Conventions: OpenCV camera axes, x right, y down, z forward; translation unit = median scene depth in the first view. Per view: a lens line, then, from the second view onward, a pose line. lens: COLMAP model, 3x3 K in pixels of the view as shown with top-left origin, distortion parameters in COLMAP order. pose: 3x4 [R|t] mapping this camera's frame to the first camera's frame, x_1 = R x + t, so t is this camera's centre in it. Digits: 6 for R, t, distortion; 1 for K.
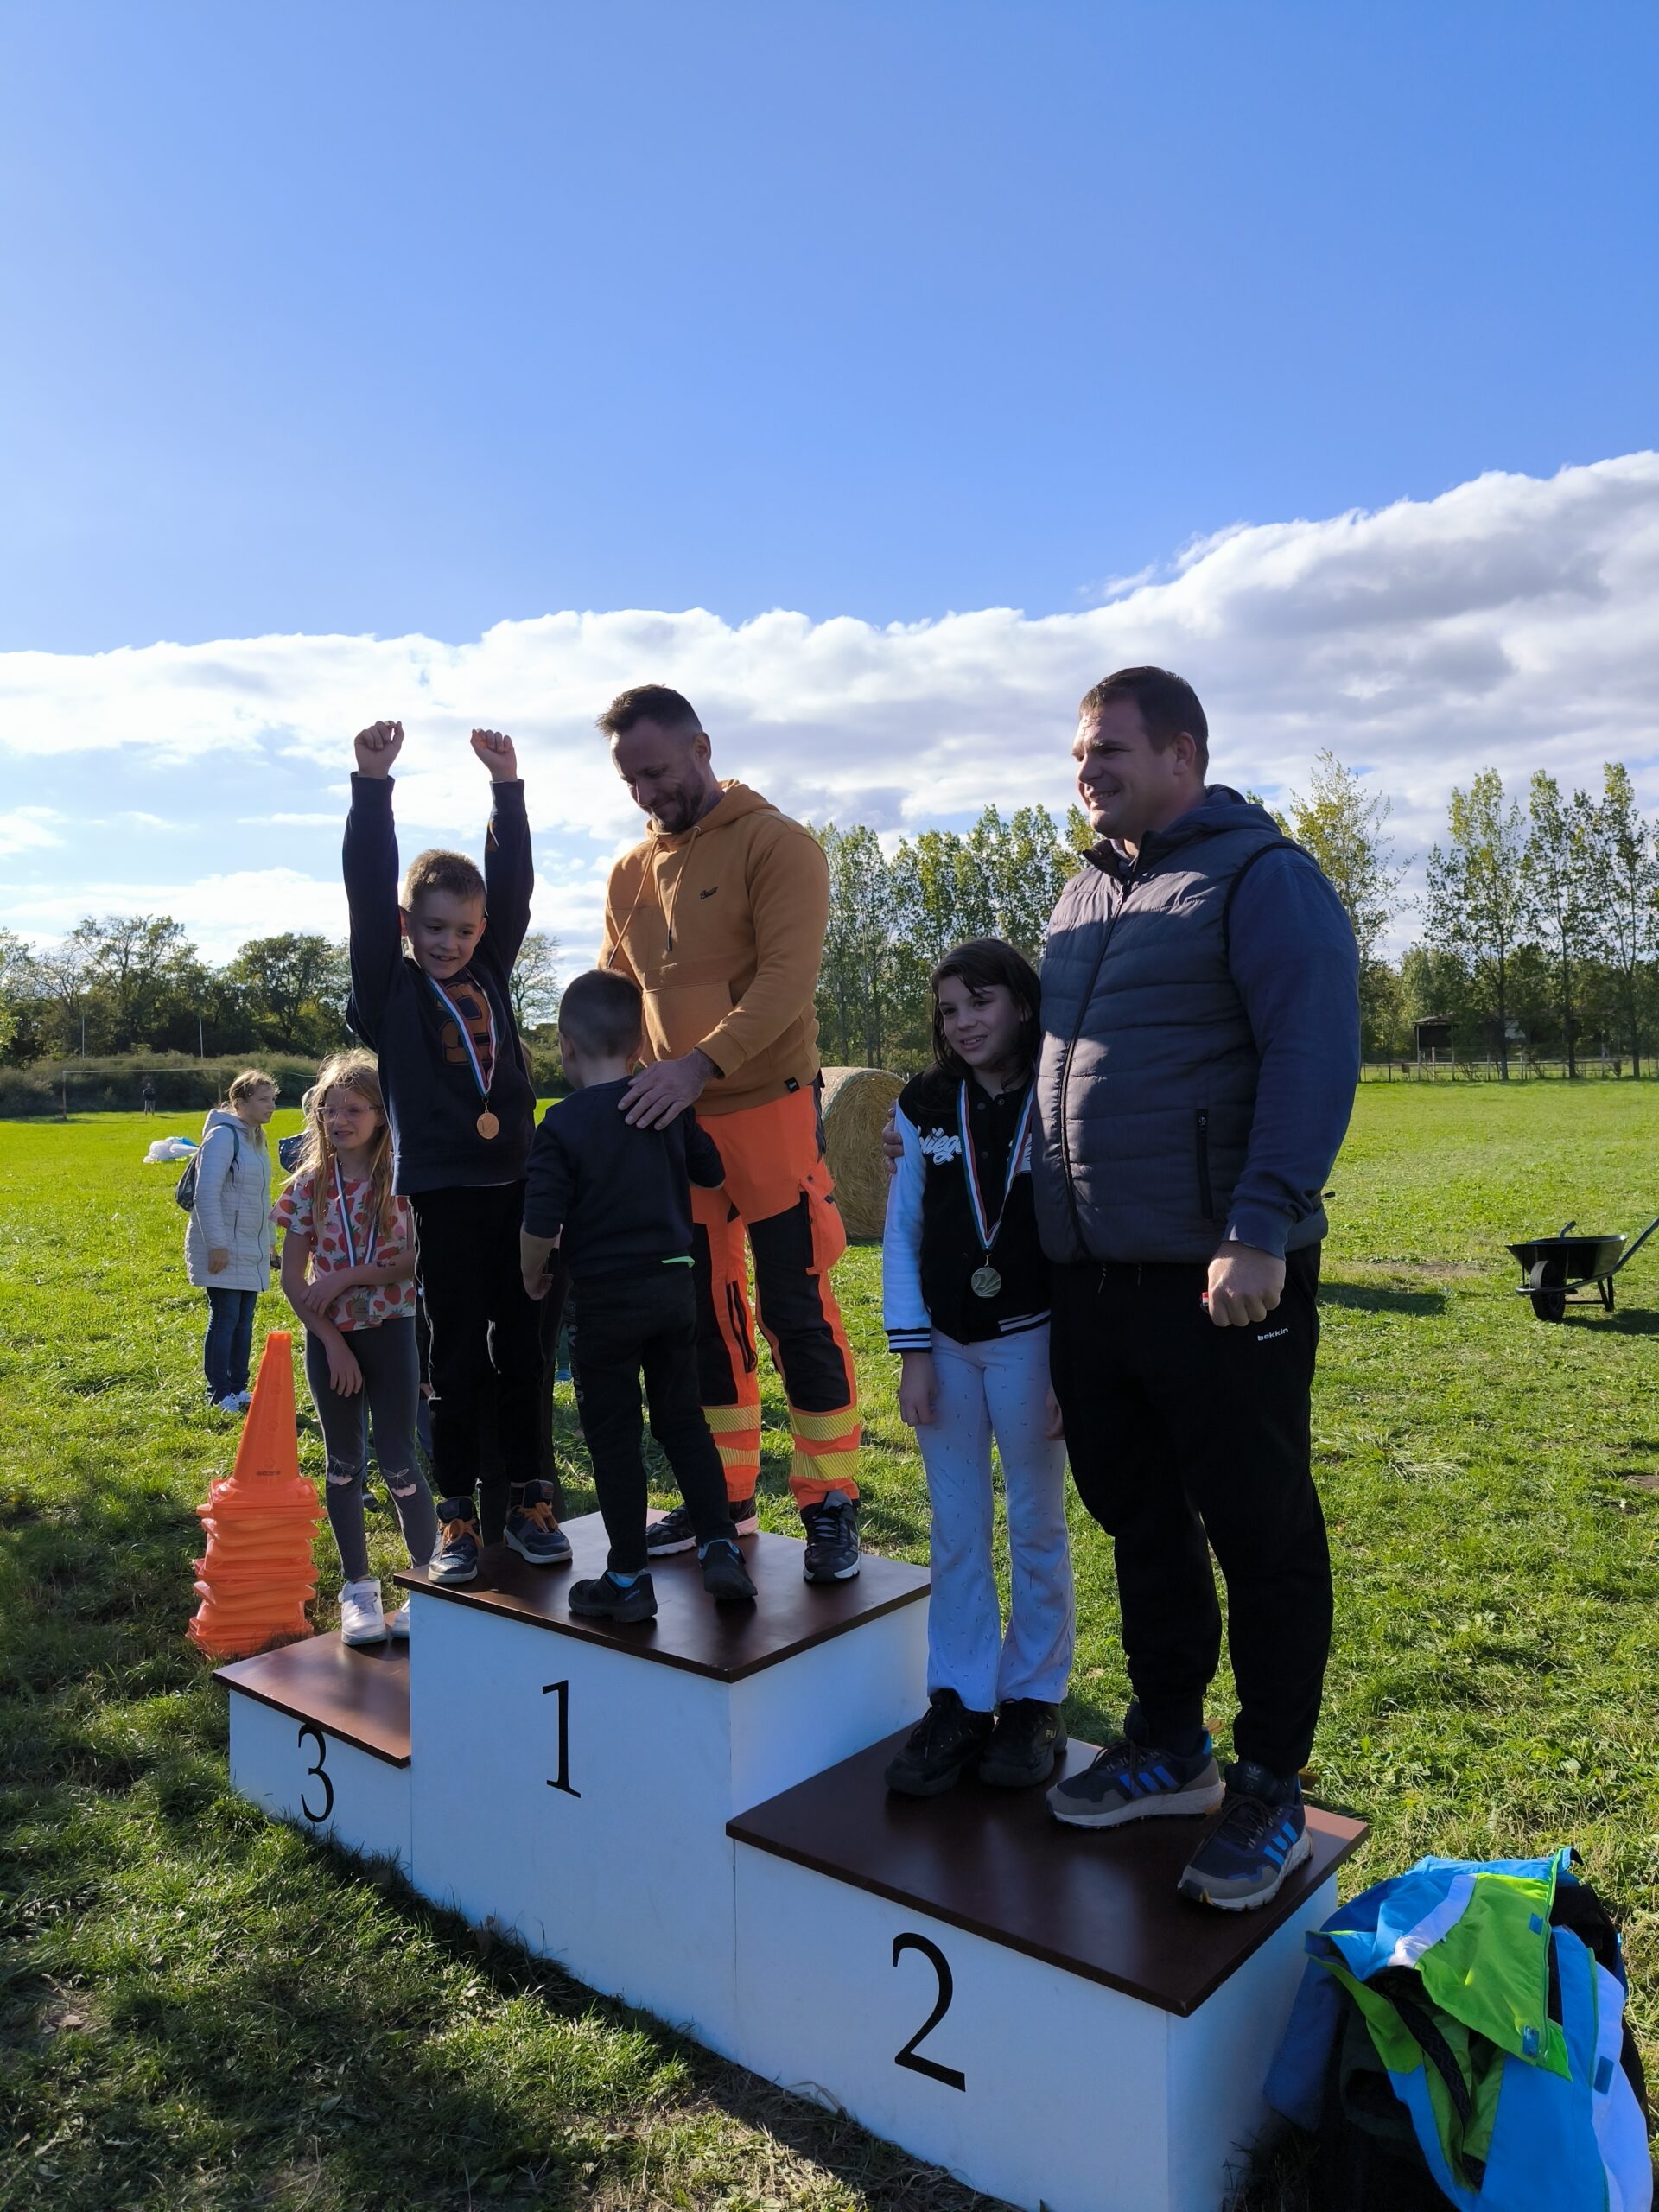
lens RADIAL K [[1548.4, 0, 862.7], [0, 1548.4, 1107.0], [0, 0, 1]] dist [0.085186, -0.051585]
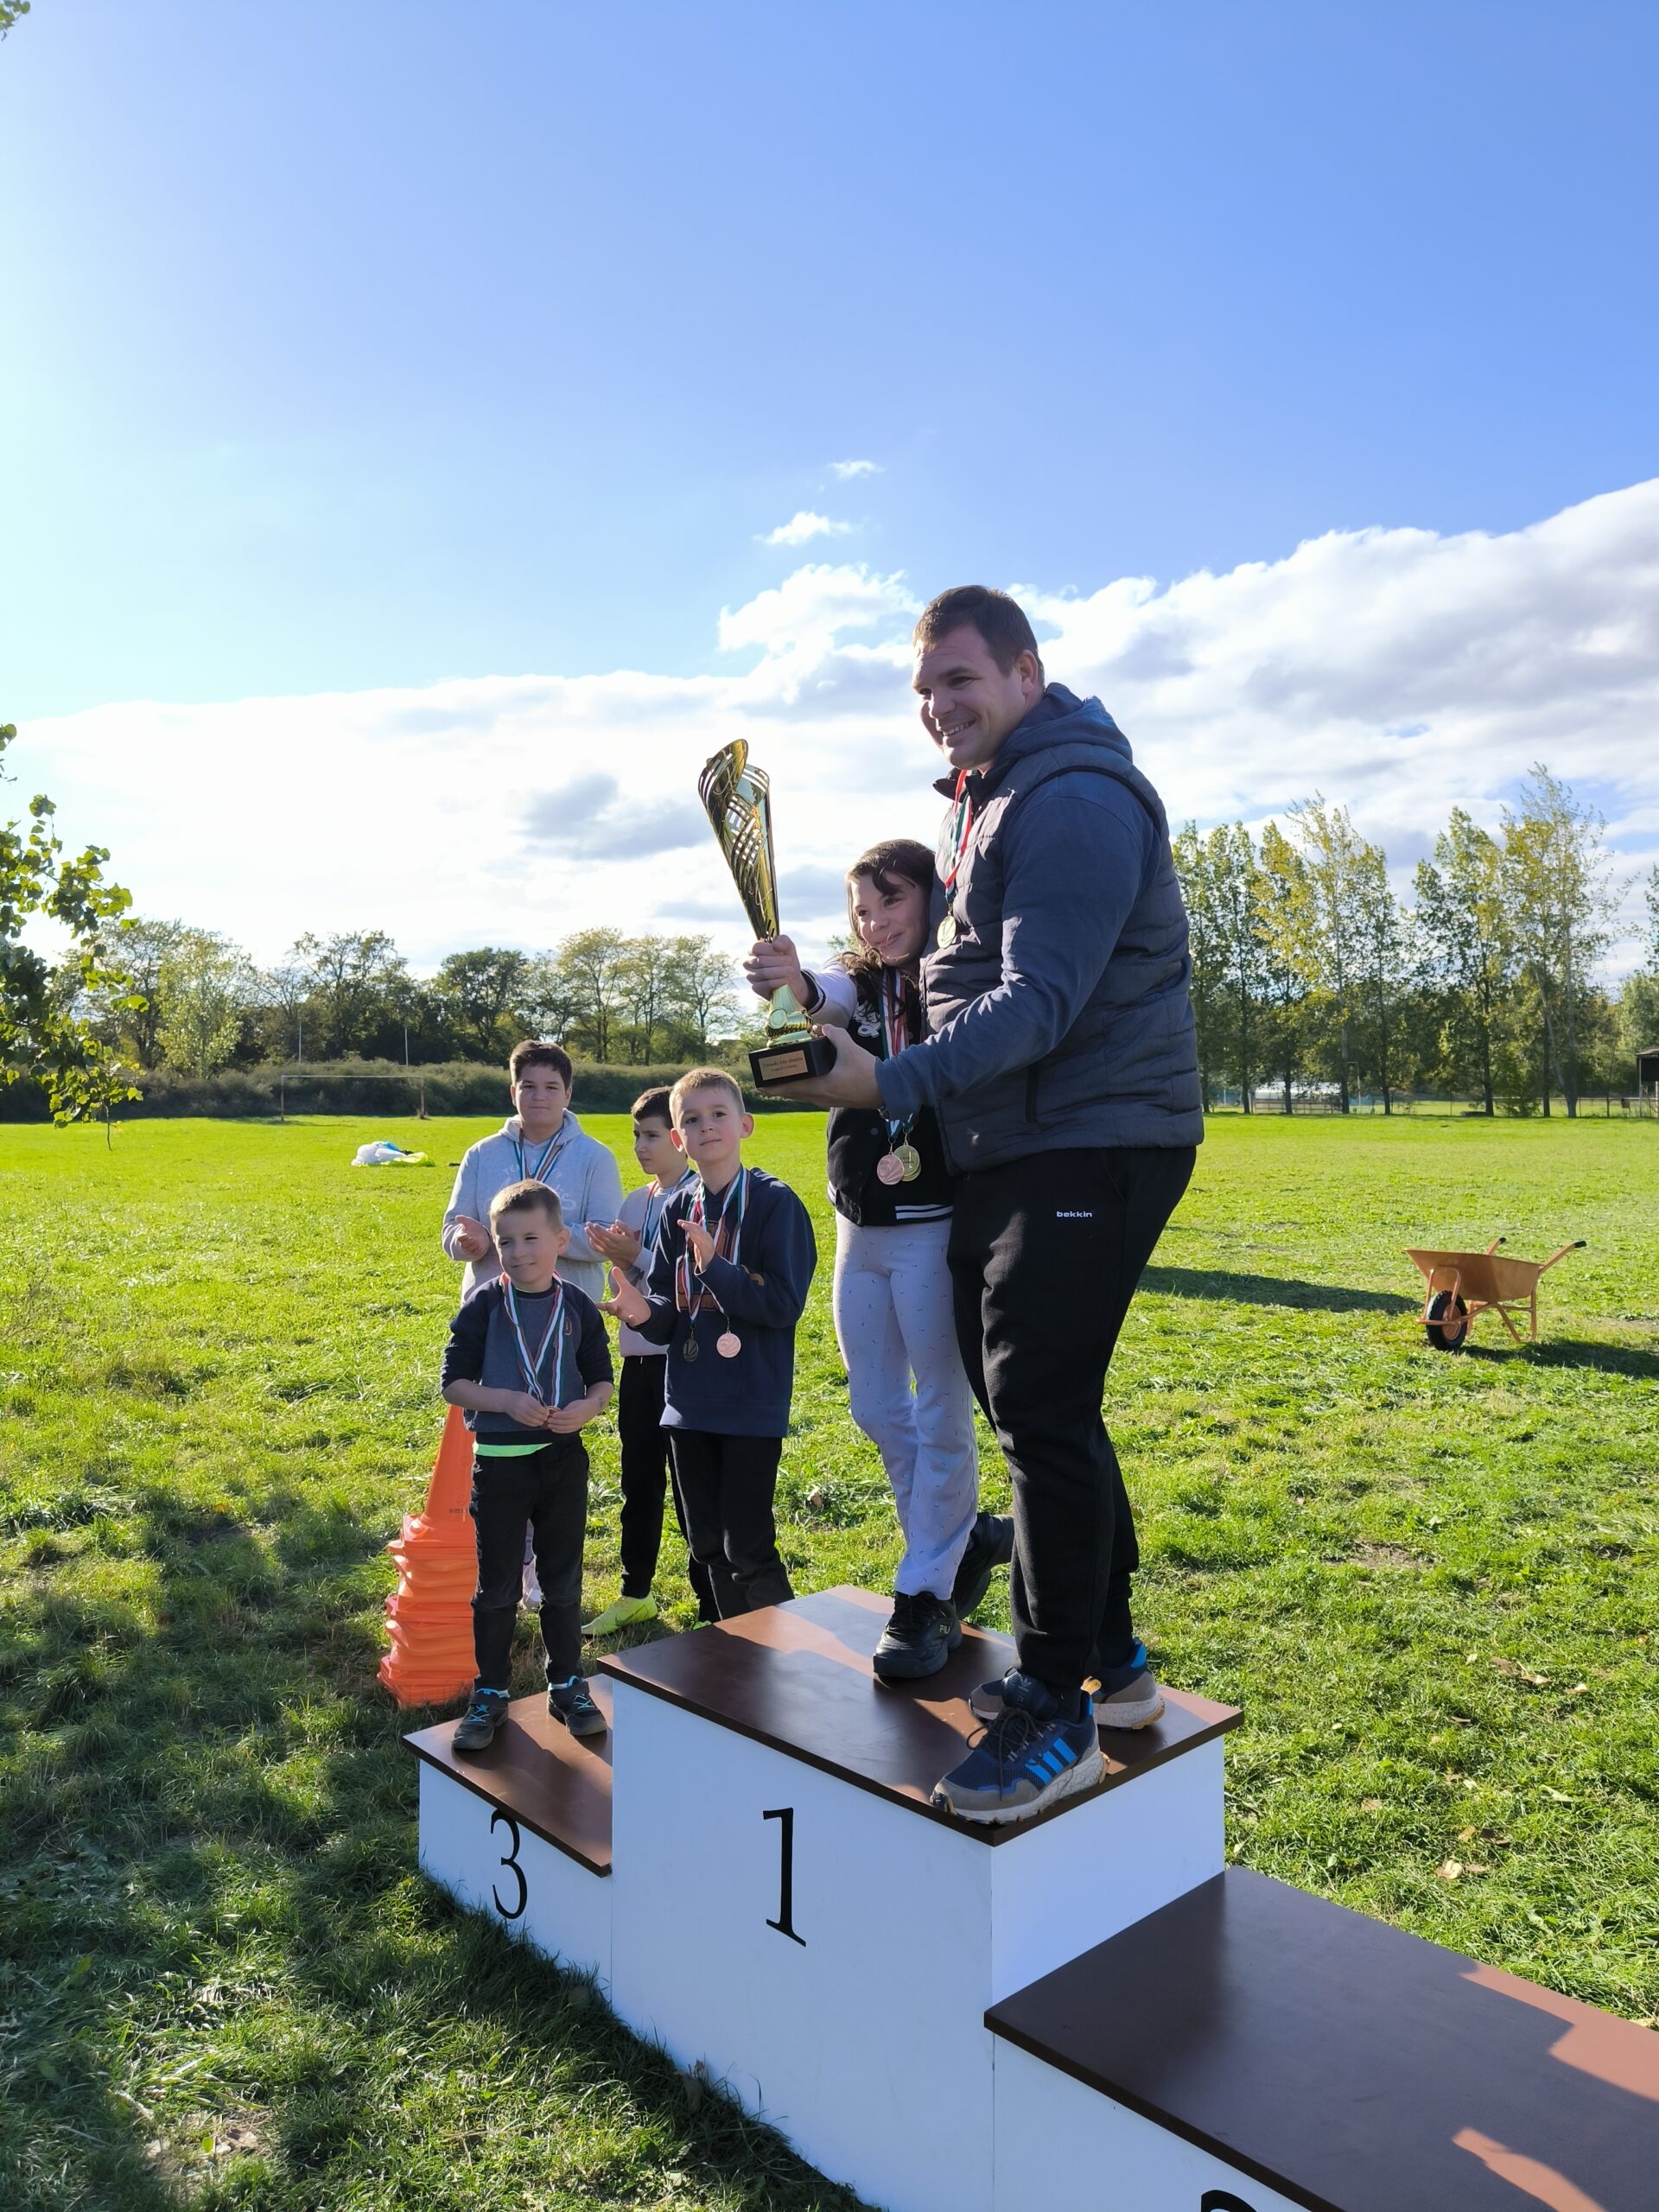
lens RADIAL K [[1518.5, 0, 841.9], [0, 1518.5, 1146.3], [0, 0, 1]] dist [0.090870, -0.083811]
pose [[0.992397, 0.028410, -0.119758, -0.032040], [-0.026698, 0.999517, 0.015876, -0.005263], [0.120151, -0.012558, 0.992676, 0.076563]]
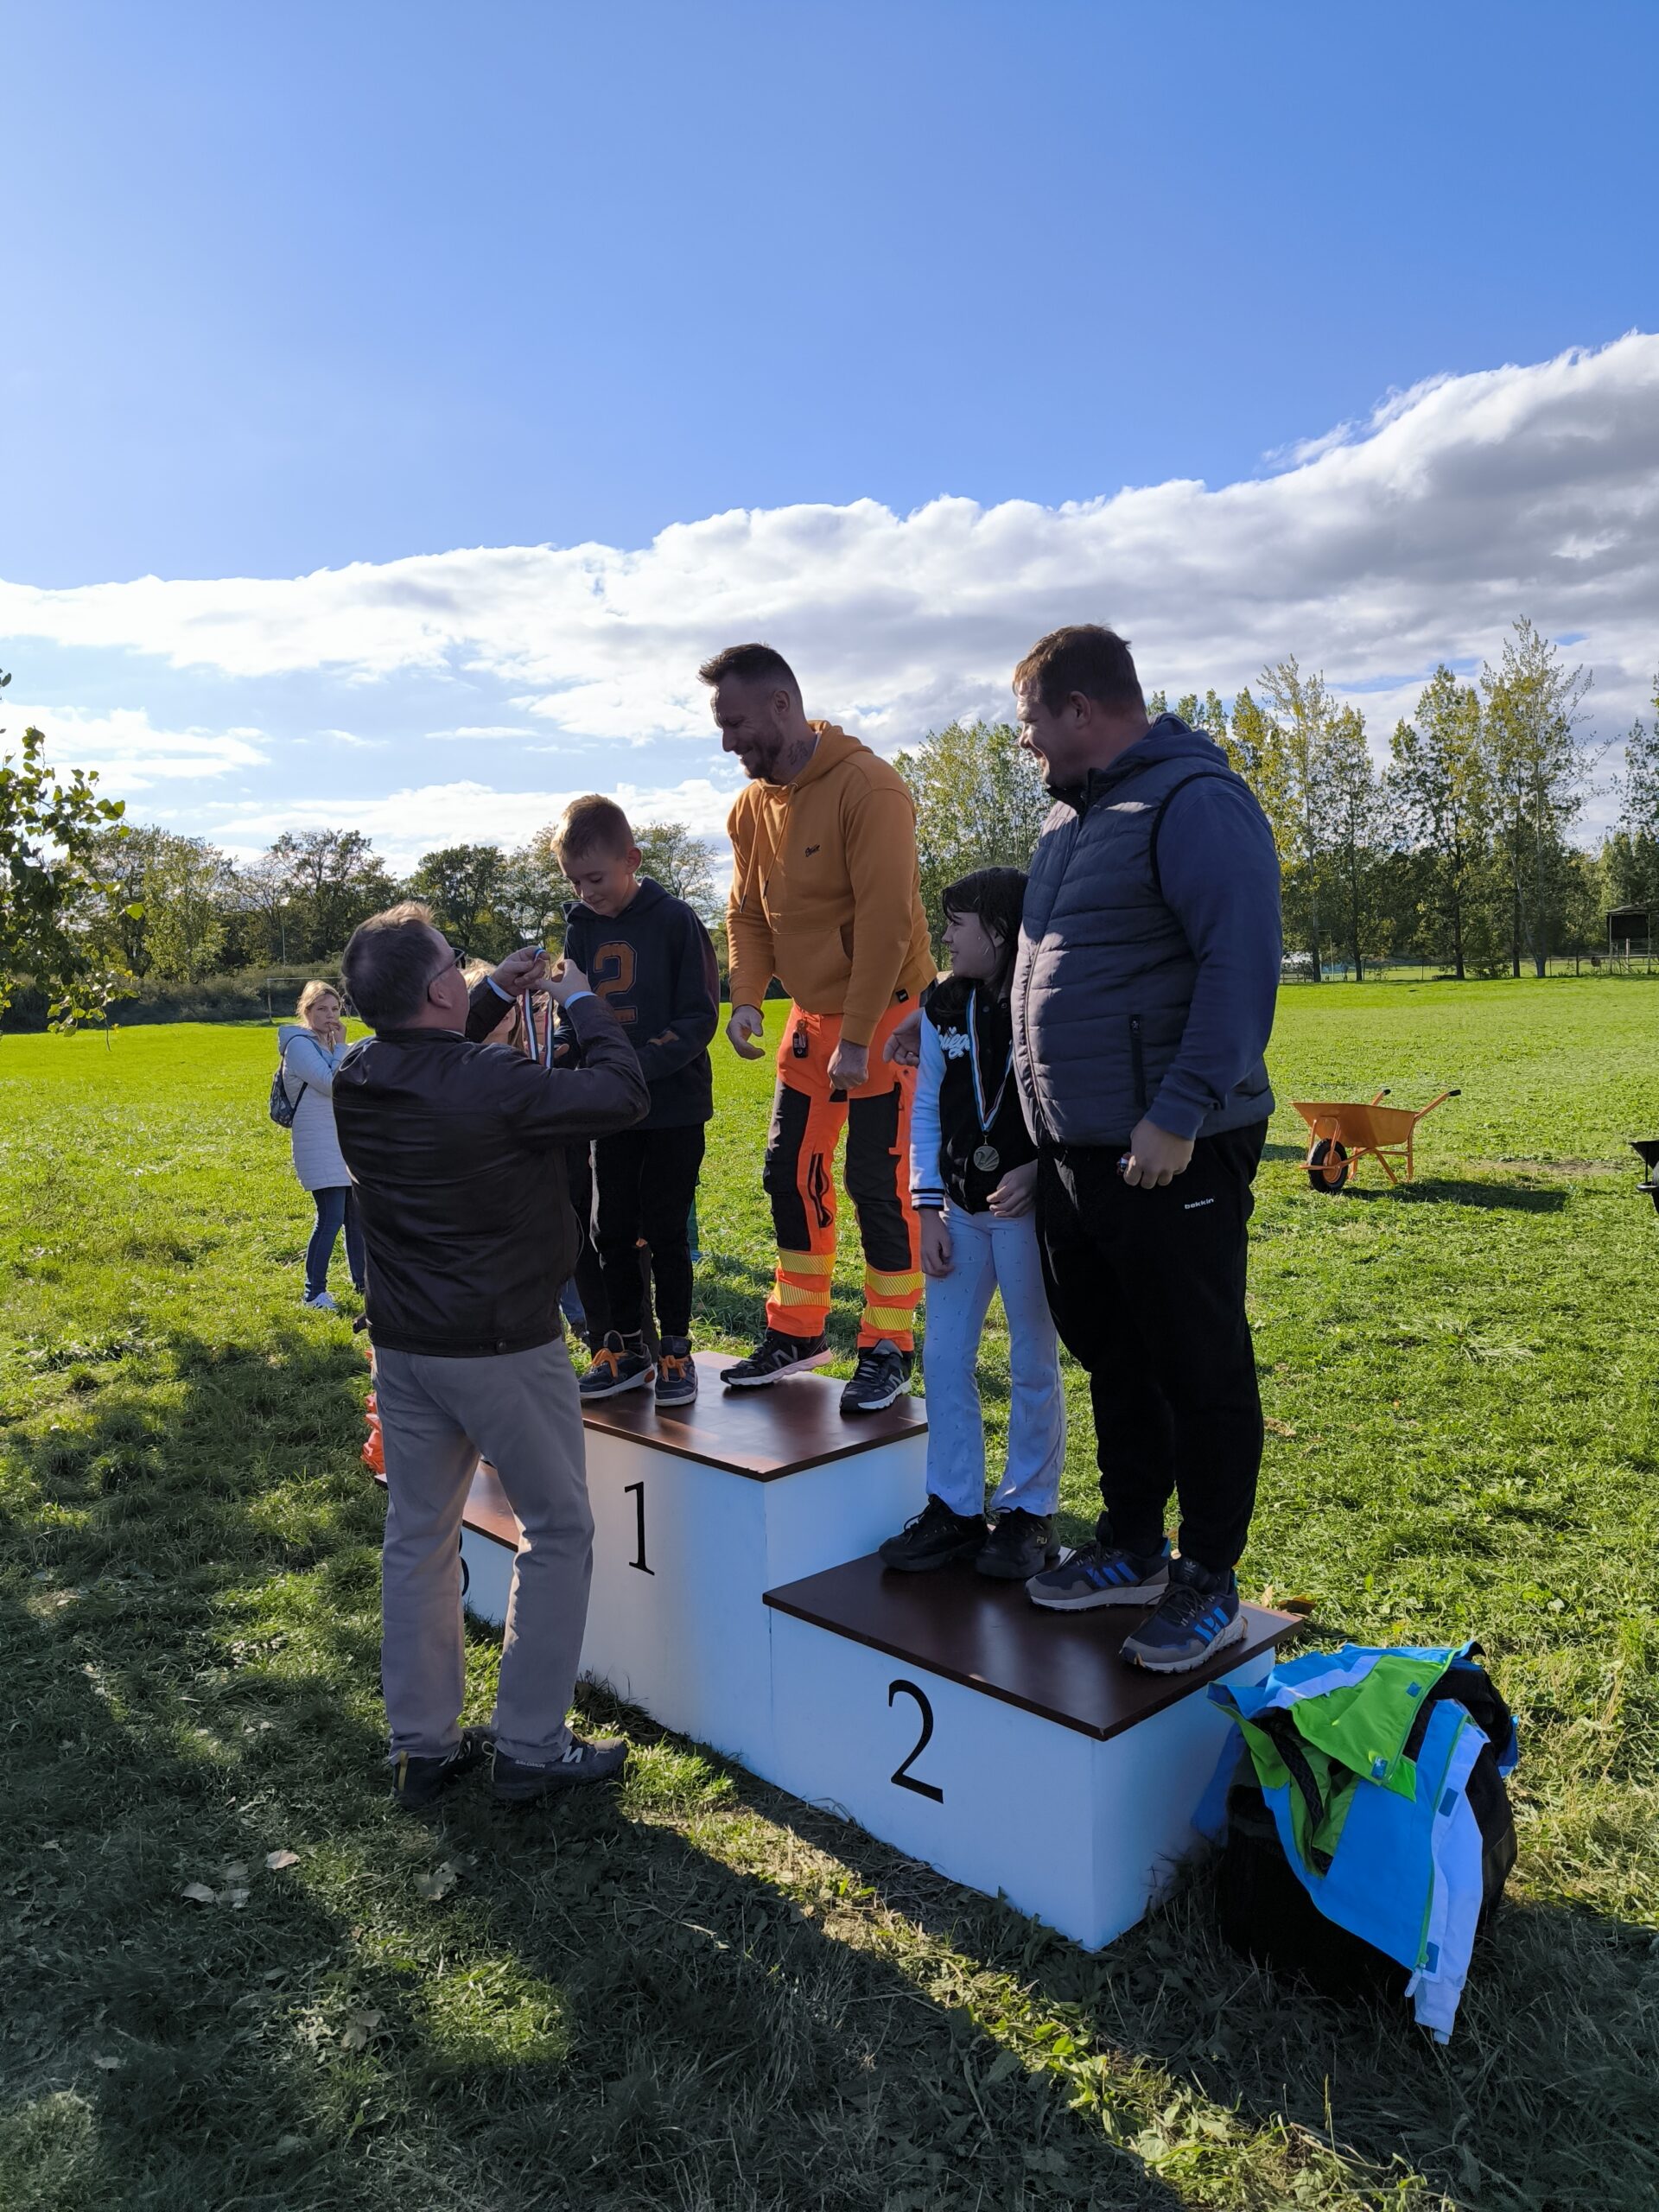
lens RADIAL K [[1563.5, 0, 829.5], [0, 1563.5, 1106.0], [0, 0, 1]] dist [0.085243, -0.060674]
pose [[0.991343, 0.002153, -0.131277, 0.051262], [0.006003, 0.998076, 0.061704, -0.000098], [0.131158, -0.061958, 0.989424, -0.075439]]
